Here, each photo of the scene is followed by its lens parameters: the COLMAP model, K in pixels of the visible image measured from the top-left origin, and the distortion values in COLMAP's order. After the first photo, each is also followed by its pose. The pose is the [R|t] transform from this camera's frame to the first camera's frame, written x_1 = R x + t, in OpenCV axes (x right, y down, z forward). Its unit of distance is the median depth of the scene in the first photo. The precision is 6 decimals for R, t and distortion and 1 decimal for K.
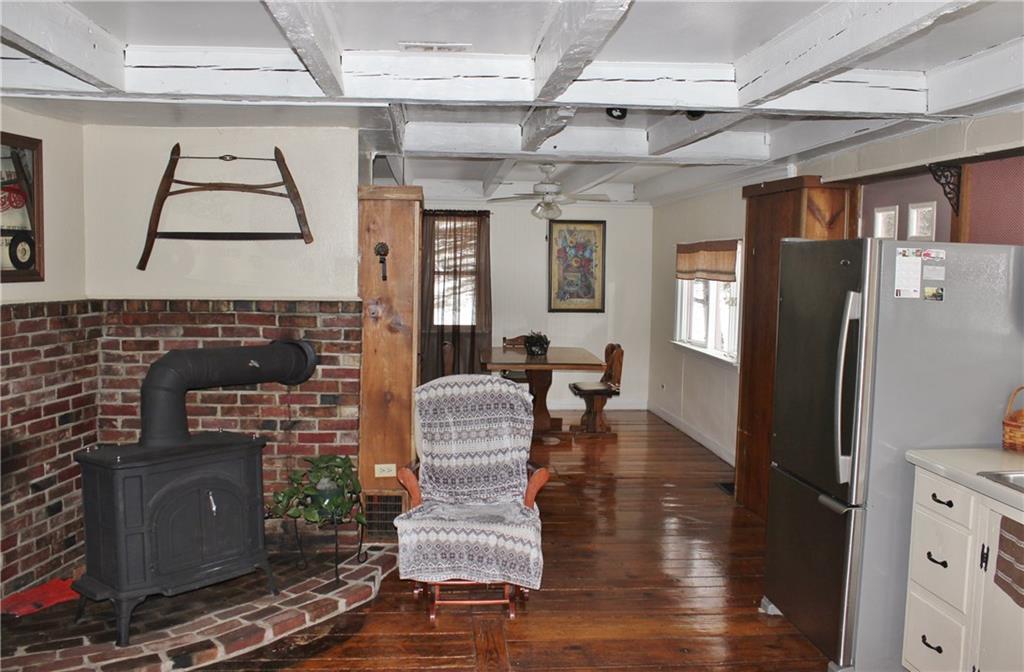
lens RADIAL K [[794.6, 0, 514.9], [0, 794.6, 355.4], [0, 0, 1]] dist [-0.122474, 0.107178]
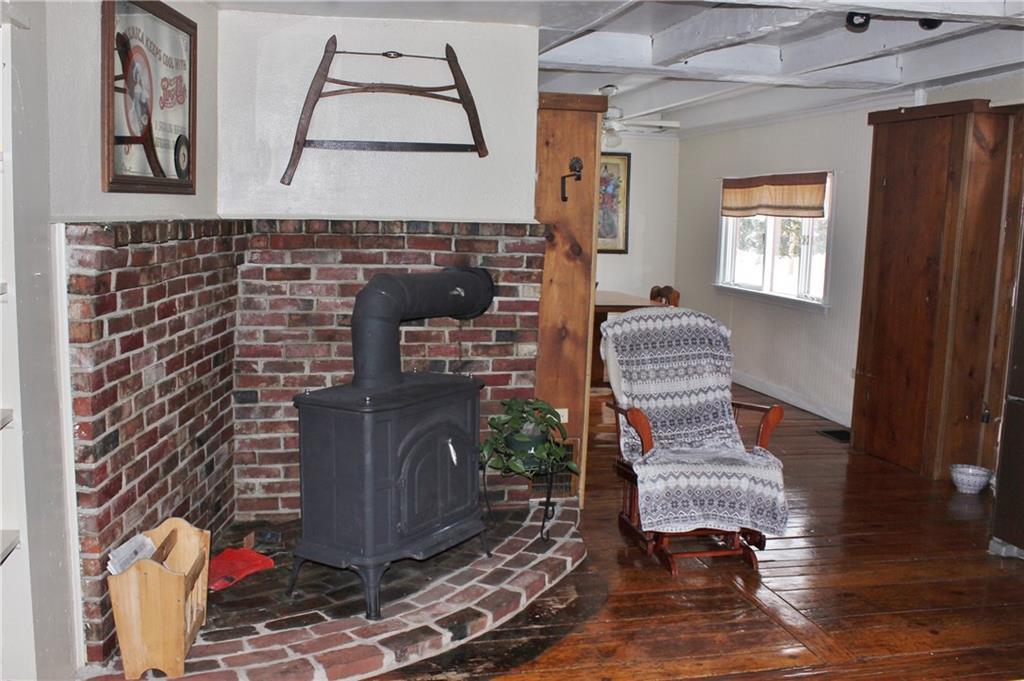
lens RADIAL K [[866.8, 0, 512.0], [0, 866.8, 340.5], [0, 0, 1]] dist [-0.106300, 0.007321]
pose [[0.994558, -0.008216, 0.103857, -0.335843], [0.004522, 0.999350, 0.035763, 0.027049], [-0.104083, -0.035099, 0.993949, 0.041116]]
